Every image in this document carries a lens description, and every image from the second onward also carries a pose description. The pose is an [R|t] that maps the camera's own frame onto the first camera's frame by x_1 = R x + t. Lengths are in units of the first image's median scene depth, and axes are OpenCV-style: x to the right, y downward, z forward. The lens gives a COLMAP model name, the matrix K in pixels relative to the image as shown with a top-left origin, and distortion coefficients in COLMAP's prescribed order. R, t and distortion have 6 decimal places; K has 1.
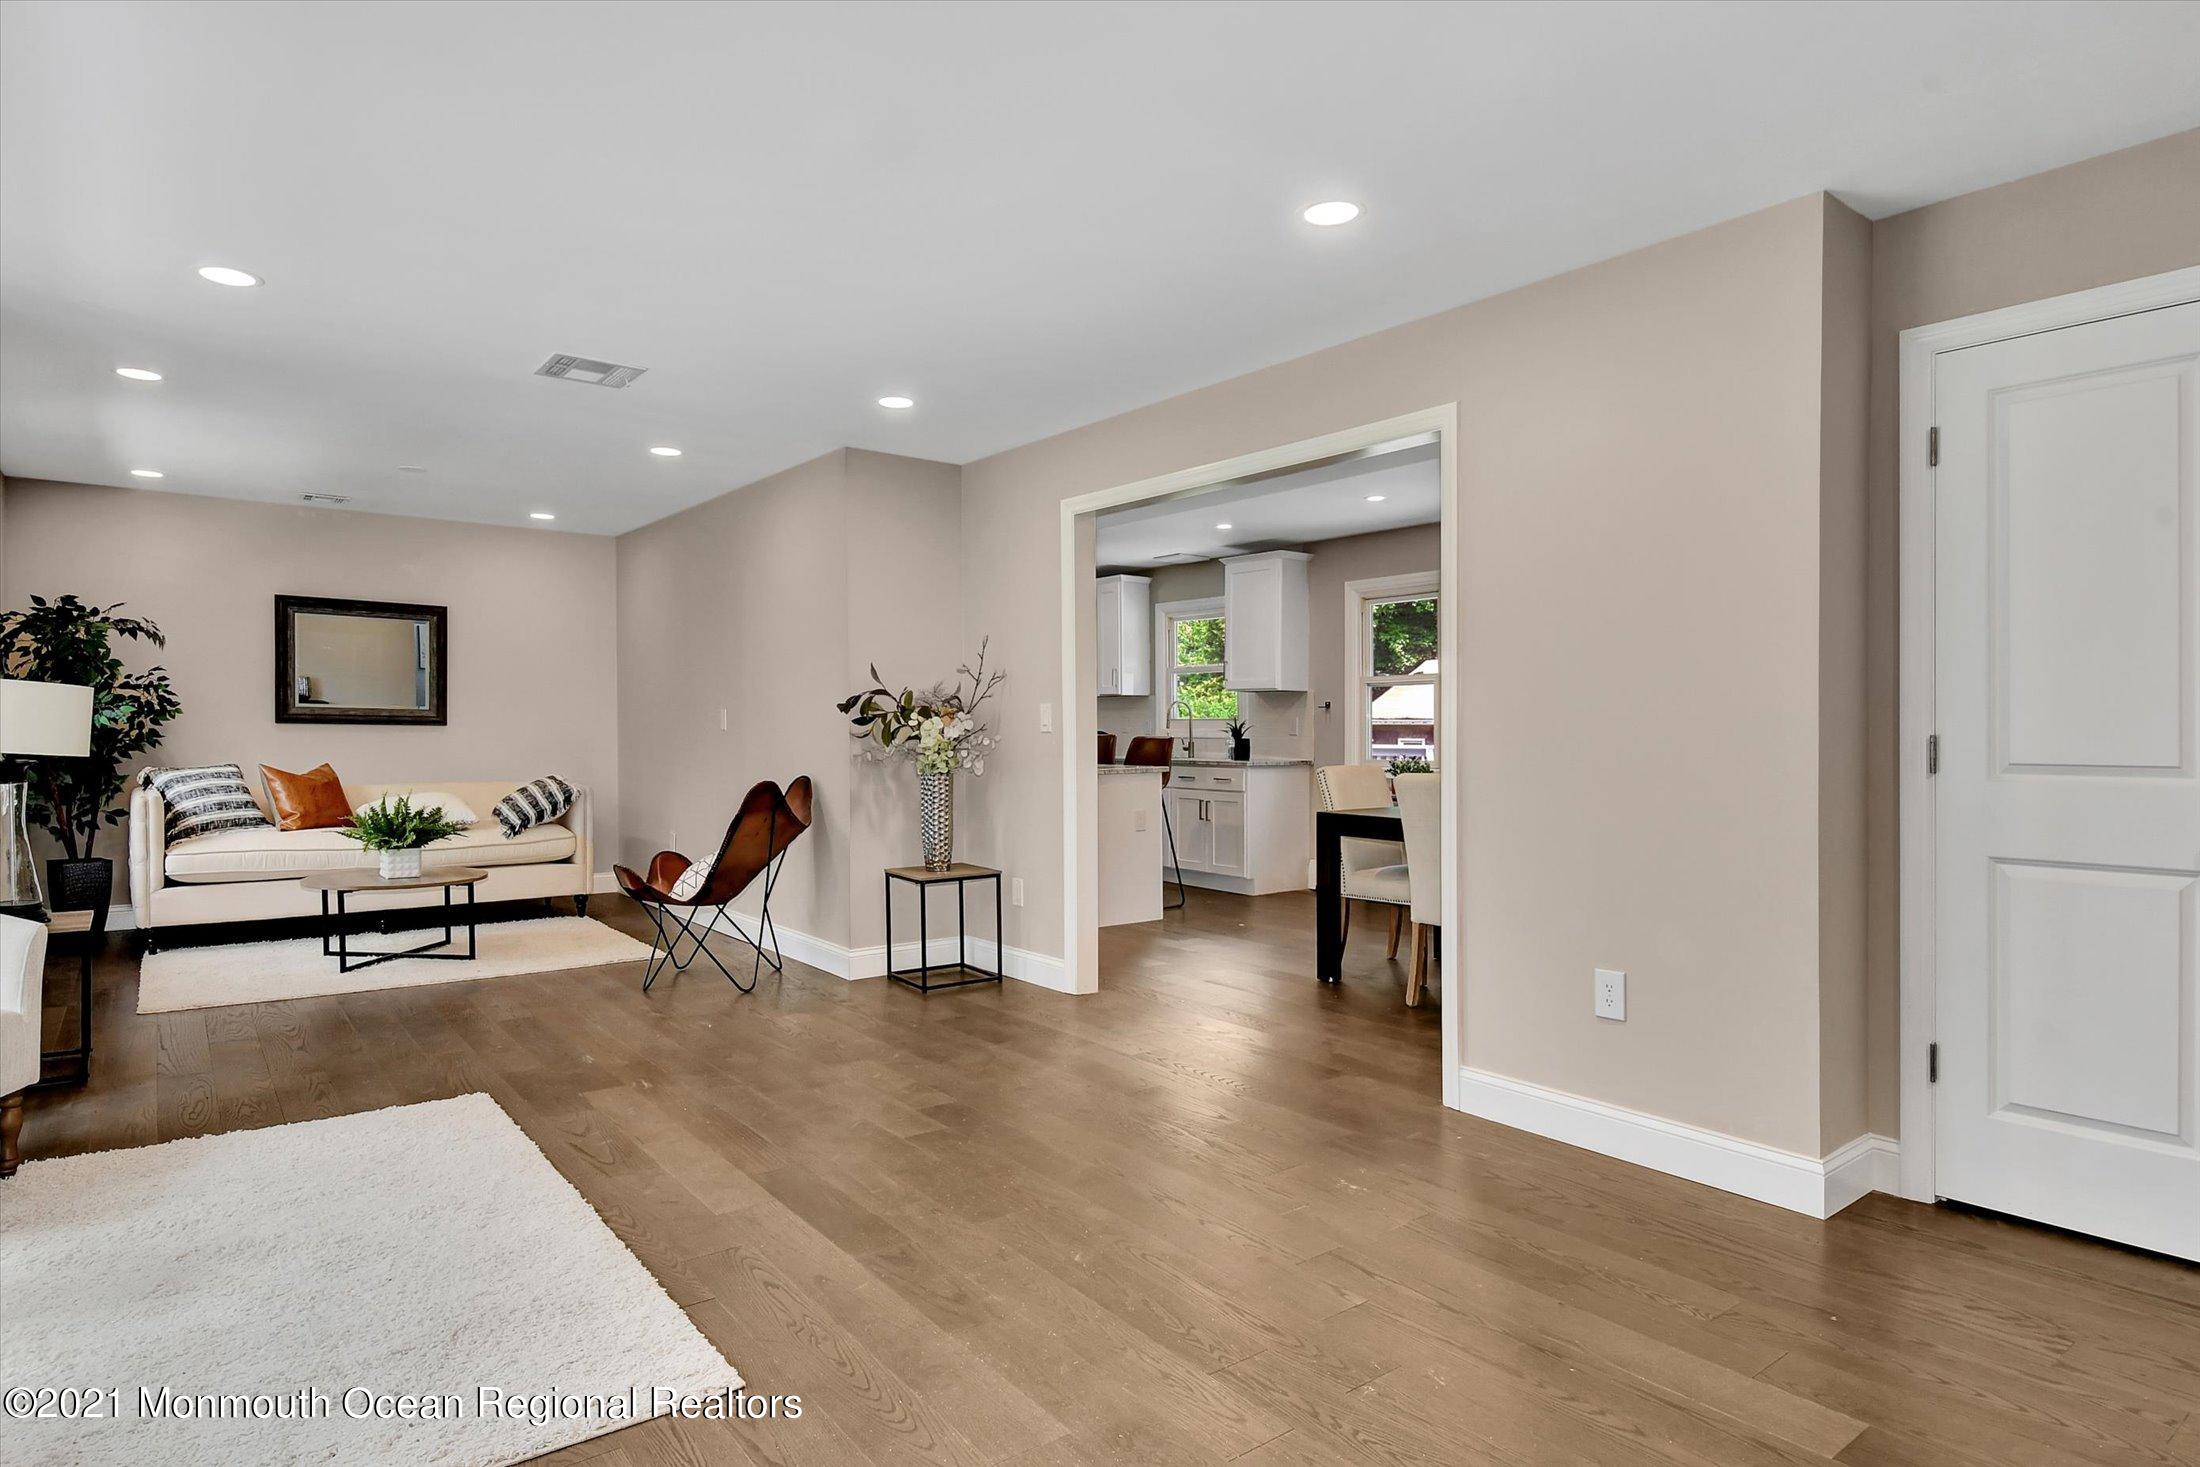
lens RADIAL K [[1193.8, 0, 1104.2], [0, 1193.8, 742.3], [0, 0, 1]] dist [0.002362, 0.000051]
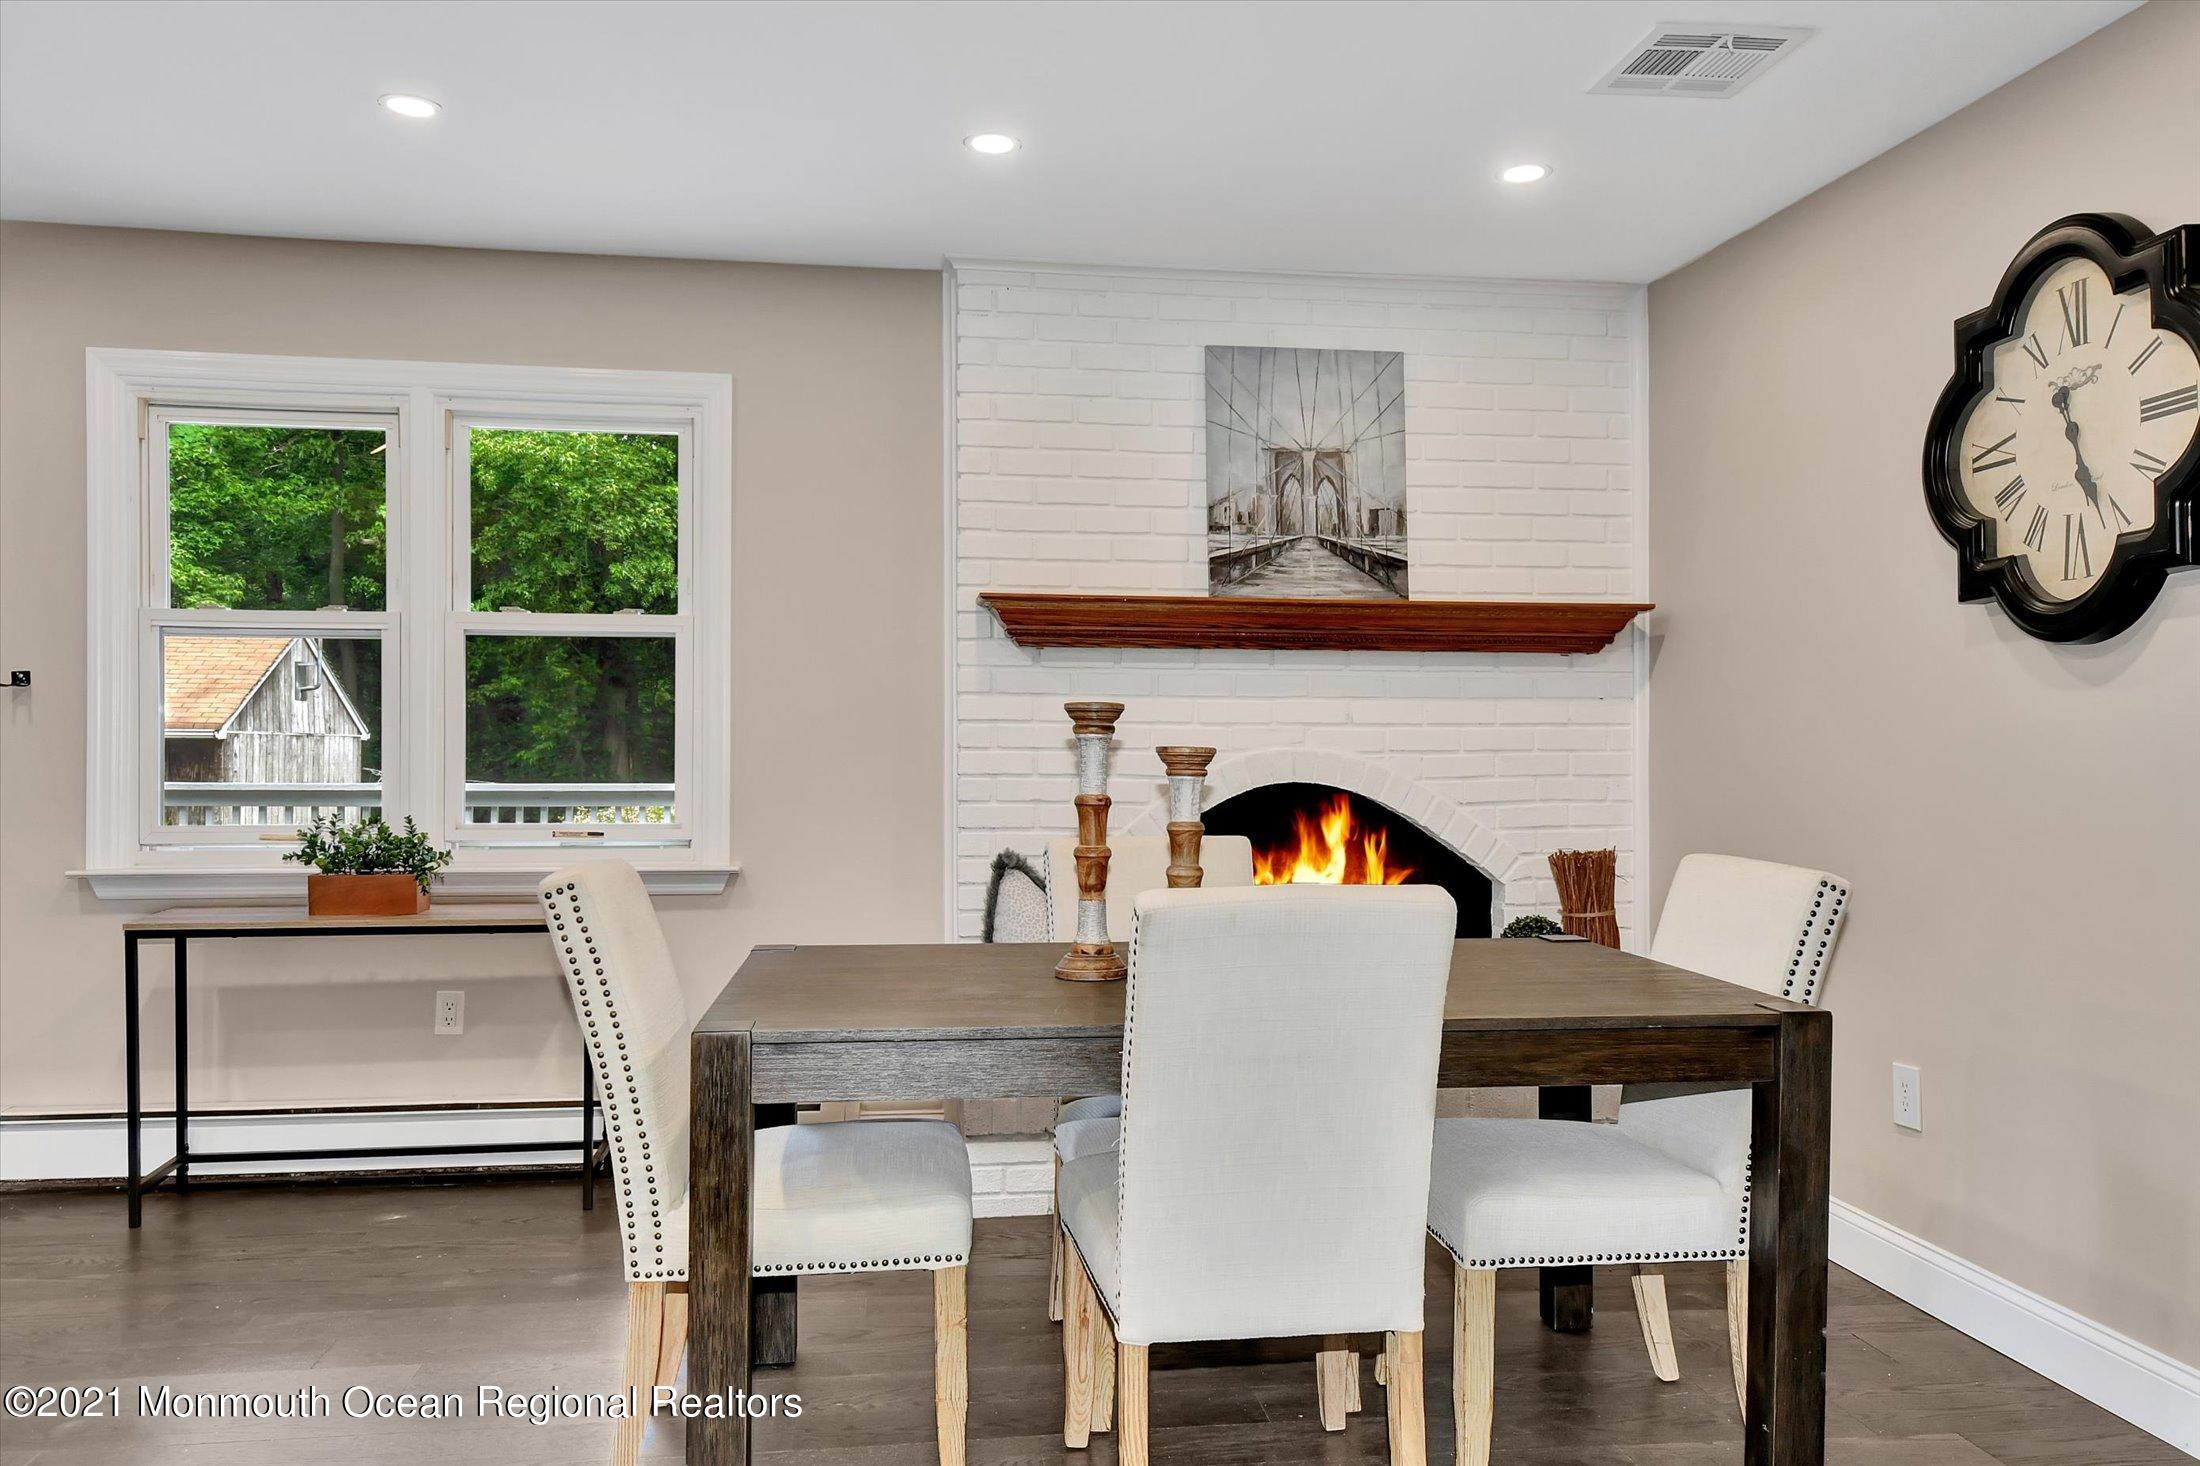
lens RADIAL K [[1605.0, 0, 1100.0], [0, 1605.0, 733.0], [0, 0, 1]] dist [0.013479, 0.005643]
pose [[0.500550, 0.008601, 0.865665, -0.071035], [0.007870, 0.999864, -0.014485, -0.004907], [-0.865672, 0.014063, 0.500414, 0.471966]]
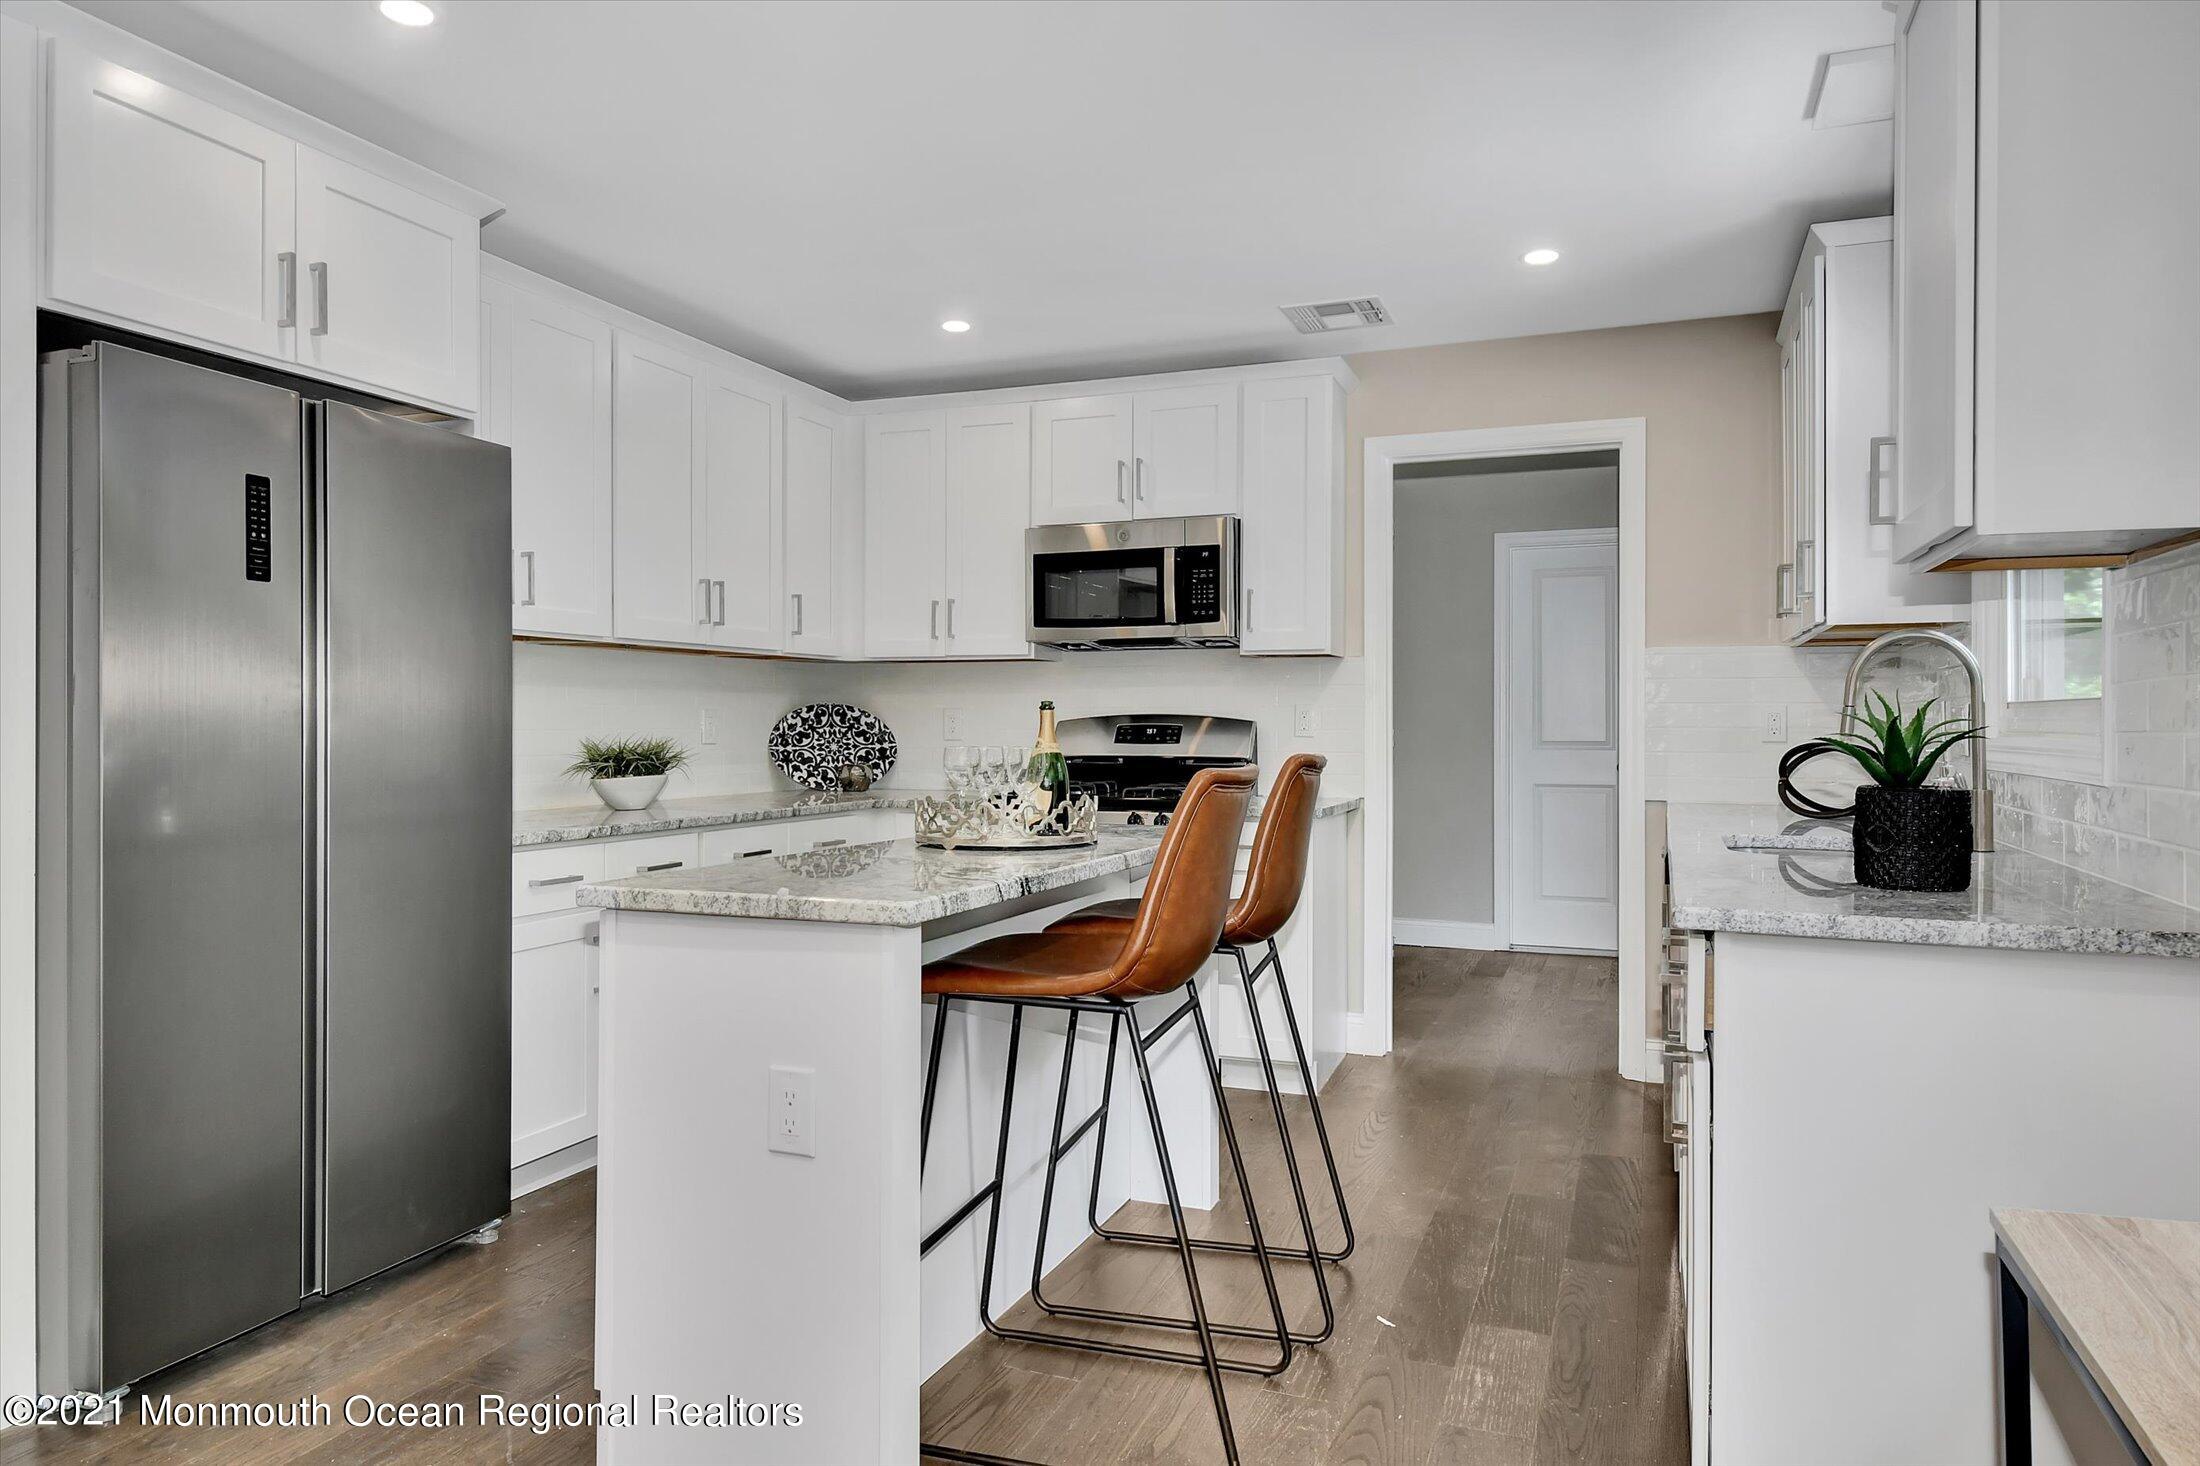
lens RADIAL K [[1369.0, 0, 1100.0], [0, 1369.0, 733.0], [0, 0, 1]] dist [0.005121, 0.000006]
pose [[0.506217, 0.007024, -0.862377, 0.253515], [-0.016567, 0.999862, -0.001581, -0.009825], [0.862247, 0.015087, 0.506263, 0.770048]]
